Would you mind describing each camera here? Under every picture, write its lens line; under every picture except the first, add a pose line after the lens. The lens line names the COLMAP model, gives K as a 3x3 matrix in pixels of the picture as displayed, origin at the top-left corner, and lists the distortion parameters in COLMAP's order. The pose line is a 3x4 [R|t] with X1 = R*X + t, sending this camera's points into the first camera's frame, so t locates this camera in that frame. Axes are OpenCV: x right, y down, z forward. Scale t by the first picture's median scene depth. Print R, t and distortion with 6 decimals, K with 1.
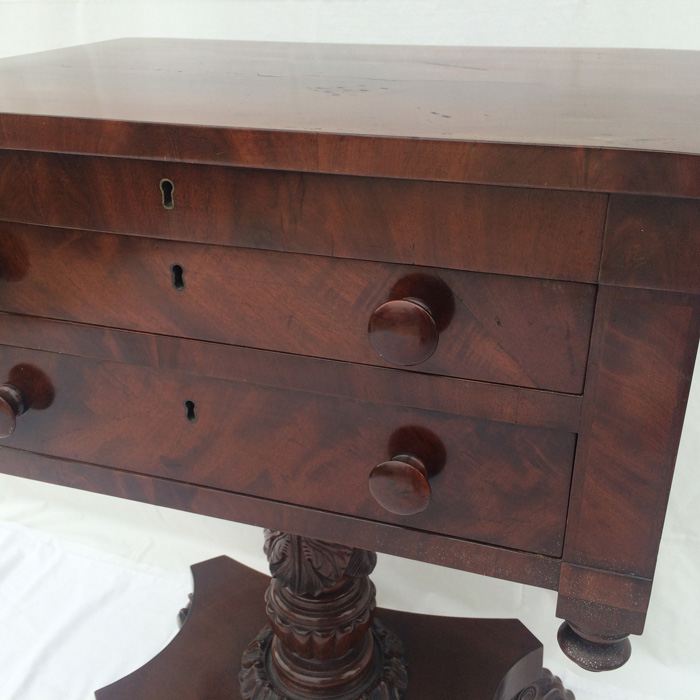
lens RADIAL K [[802.0, 0, 350.0], [0, 802.0, 350.0], [0, 0, 1]] dist [0.077897, -0.086789]
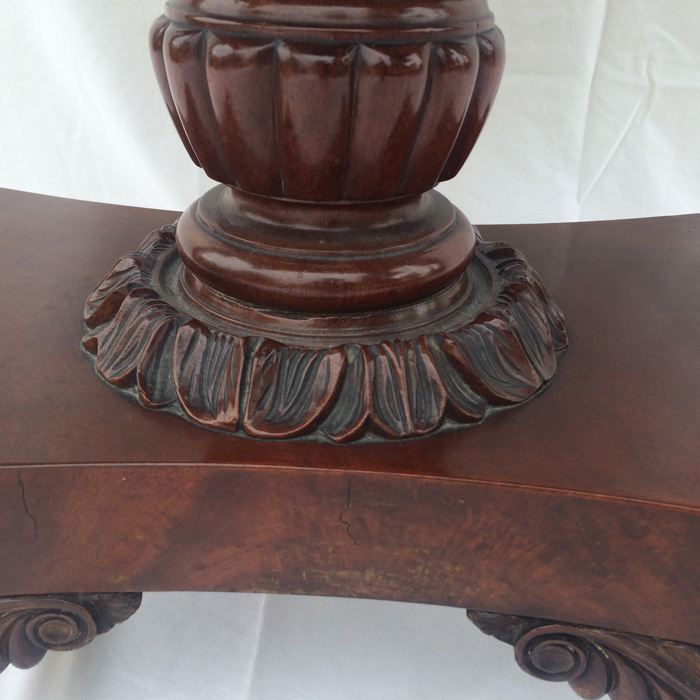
lens RADIAL K [[802.0, 0, 350.0], [0, 802.0, 350.0], [0, 0, 1]] dist [0.077897, -0.086789]
pose [[0.960600, -0.089736, 0.263051, -0.186919], [0.076573, 0.995264, 0.059892, 0.618138], [-0.267179, -0.037390, 0.962921, 1.034758]]
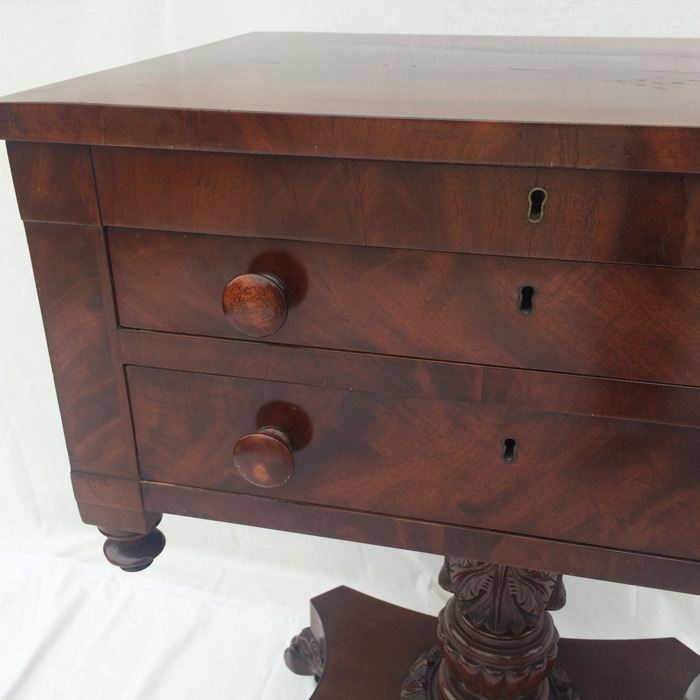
lens RADIAL K [[802.0, 0, 350.0], [0, 802.0, 350.0], [0, 0, 1]] dist [0.077897, -0.086789]
pose [[0.995729, -0.035835, 0.085090, -0.412602], [0.035783, 0.999357, 0.002144, -0.038721], [-0.085113, 0.000910, 0.996371, 0.128136]]
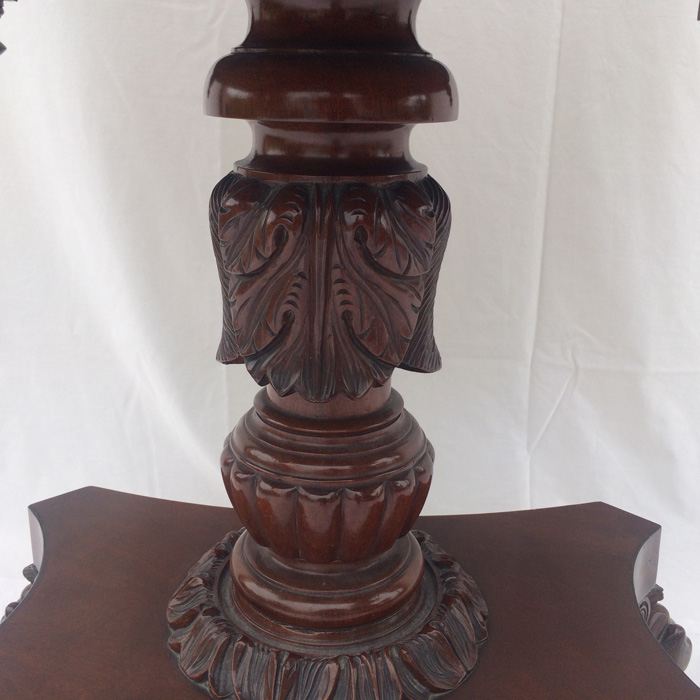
lens RADIAL K [[802.0, 0, 350.0], [0, 802.0, 350.0], [0, 0, 1]] dist [0.077897, -0.086789]
pose [[0.961394, -0.057429, 0.269116, -0.241523], [0.090139, 0.989746, -0.110803, 0.451936], [-0.259993, 0.130783, 0.956713, 0.734200]]
